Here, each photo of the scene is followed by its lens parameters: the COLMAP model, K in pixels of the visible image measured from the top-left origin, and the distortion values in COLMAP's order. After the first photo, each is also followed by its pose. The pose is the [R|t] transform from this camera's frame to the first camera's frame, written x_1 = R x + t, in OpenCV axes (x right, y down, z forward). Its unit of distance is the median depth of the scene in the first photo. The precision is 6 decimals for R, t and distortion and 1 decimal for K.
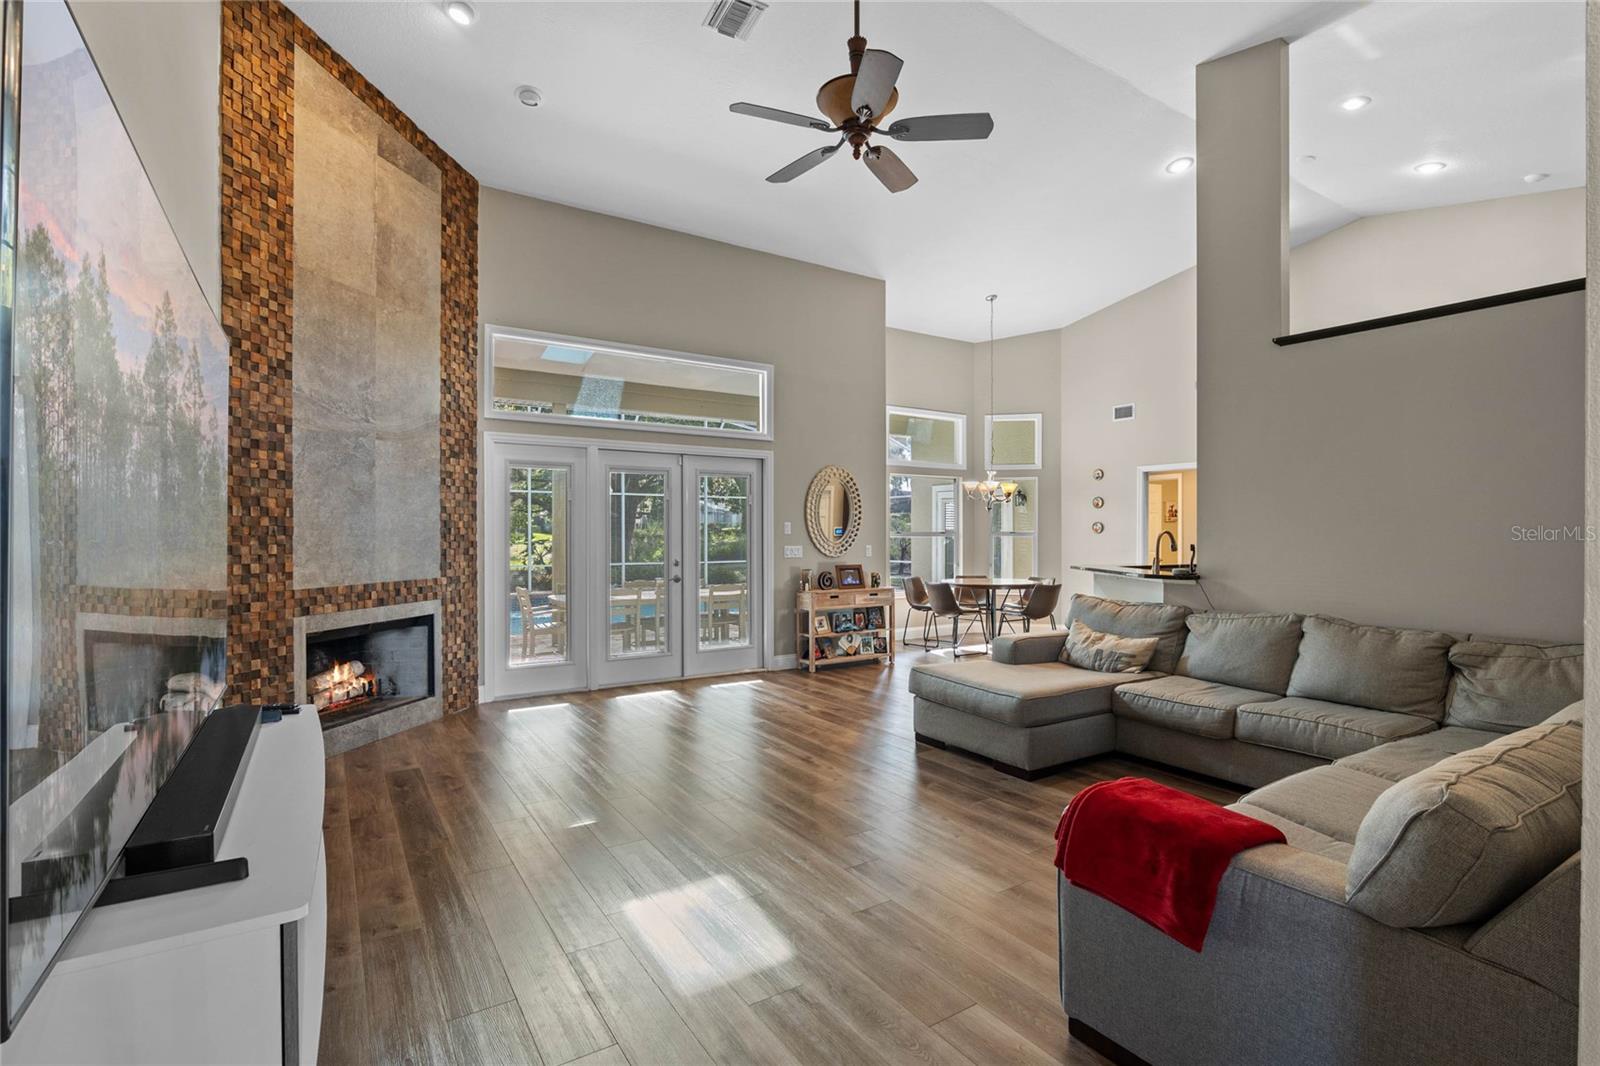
lens RADIAL K [[752.2, 0, 800.0], [0, 752.2, 533.0], [0, 0, 1]] dist [-0.012415, 0.000923]
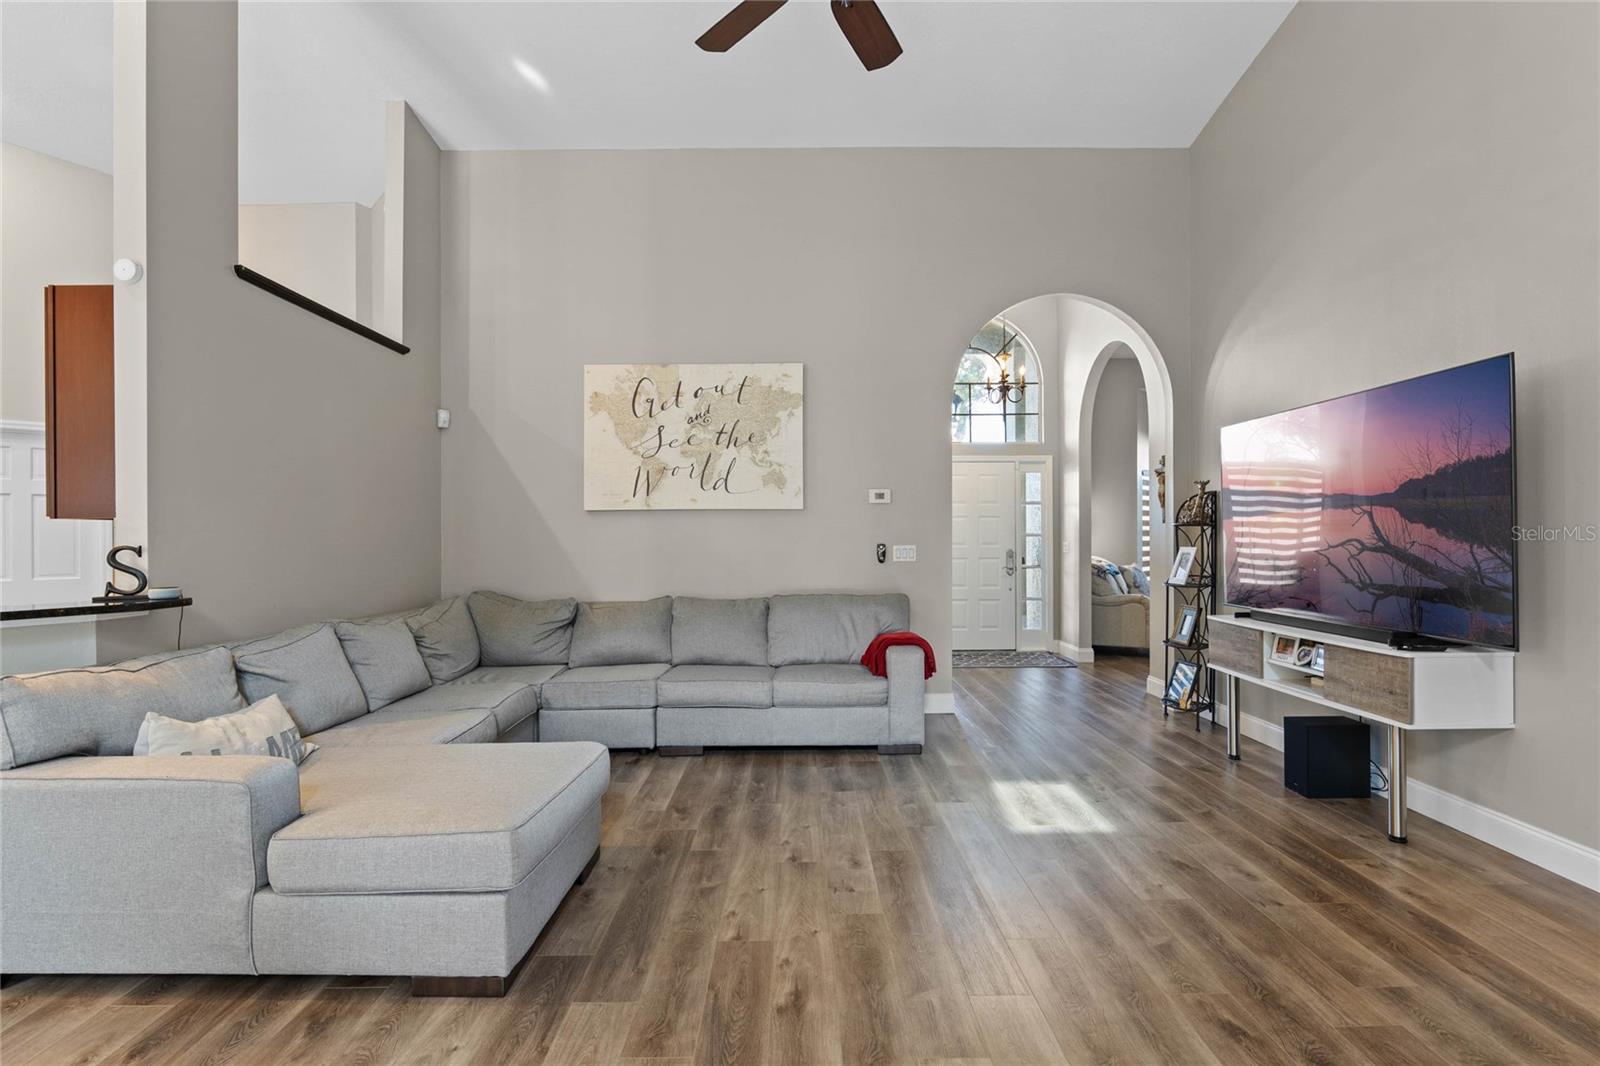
lens RADIAL K [[767.9, 0, 800.0], [0, 767.9, 533.0], [0, 0, 1]] dist [-0.011339, 0.000105]
pose [[-0.841632, 0.005910, 0.540019, -0.239964], [0.005103, 0.999983, -0.002991, 0.010484], [-0.540027, 0.000238, -0.841647, 1.331850]]
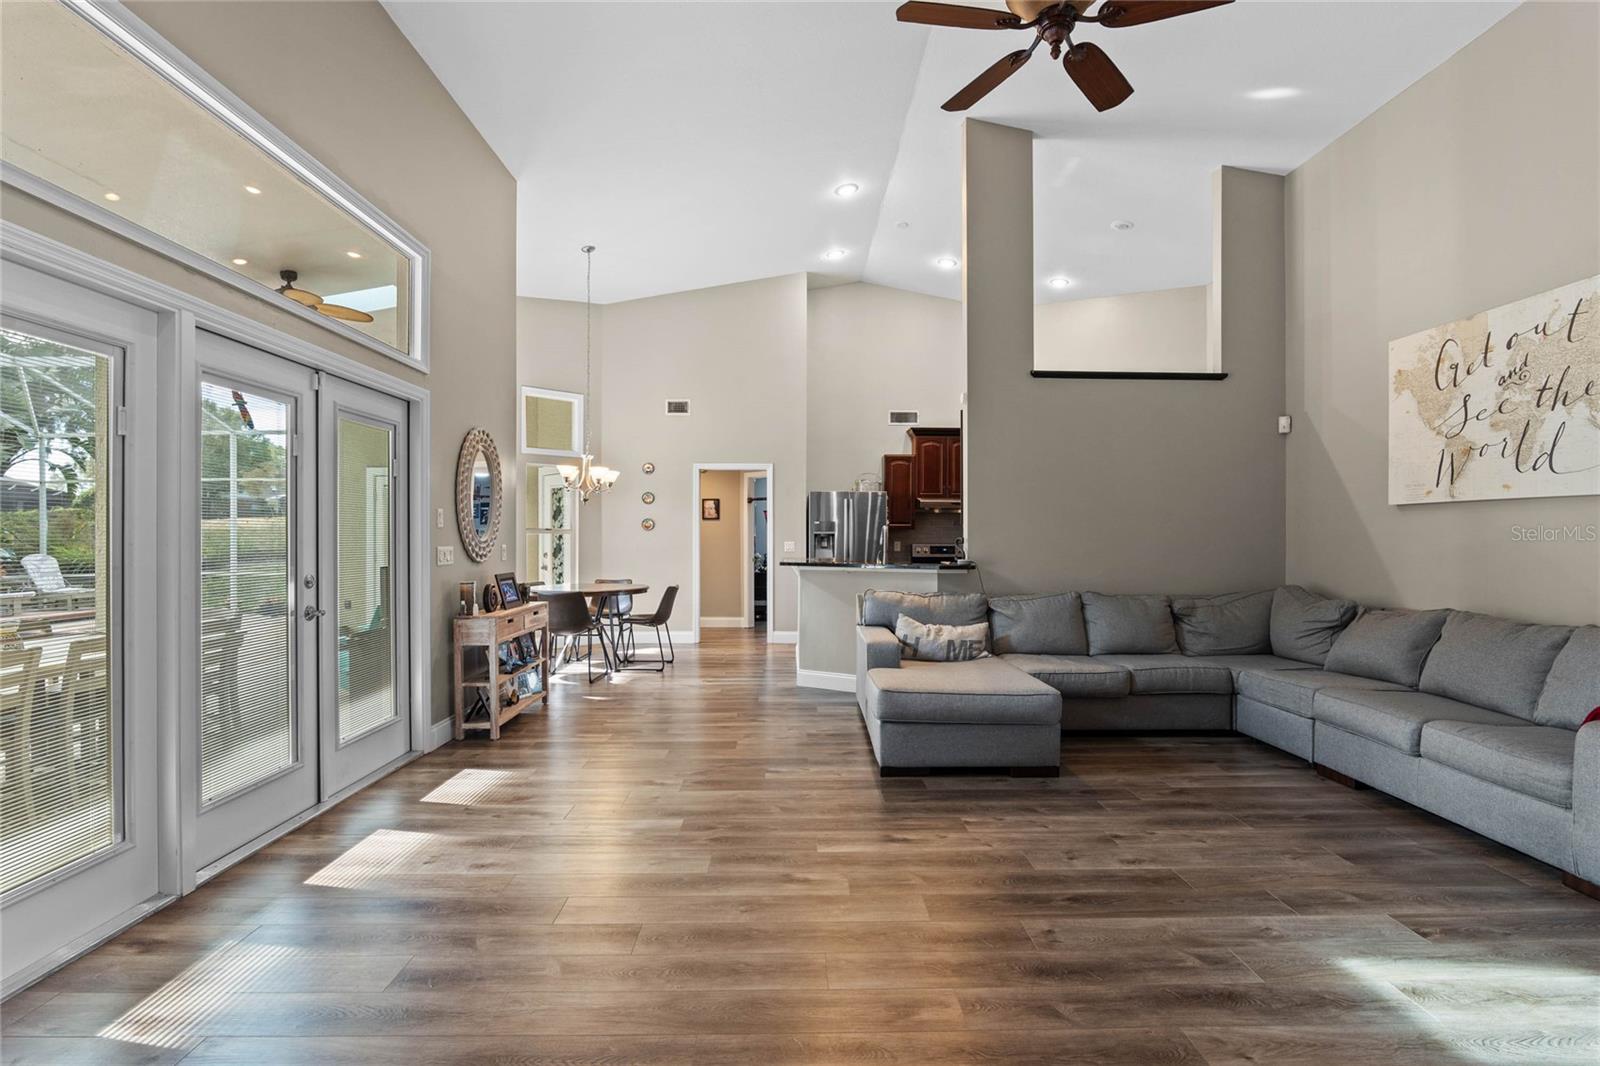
lens RADIAL K [[746.1, 0, 809.1], [0, 746.1, 531.2], [0, 0, 1]] dist [-0.018406, 0.001440]
pose [[0.527312, 0.003495, 0.849665, -0.605903], [-0.000656, 0.999993, -0.003706, 0.010747], [-0.849672, 0.001396, 0.527310, 0.663171]]
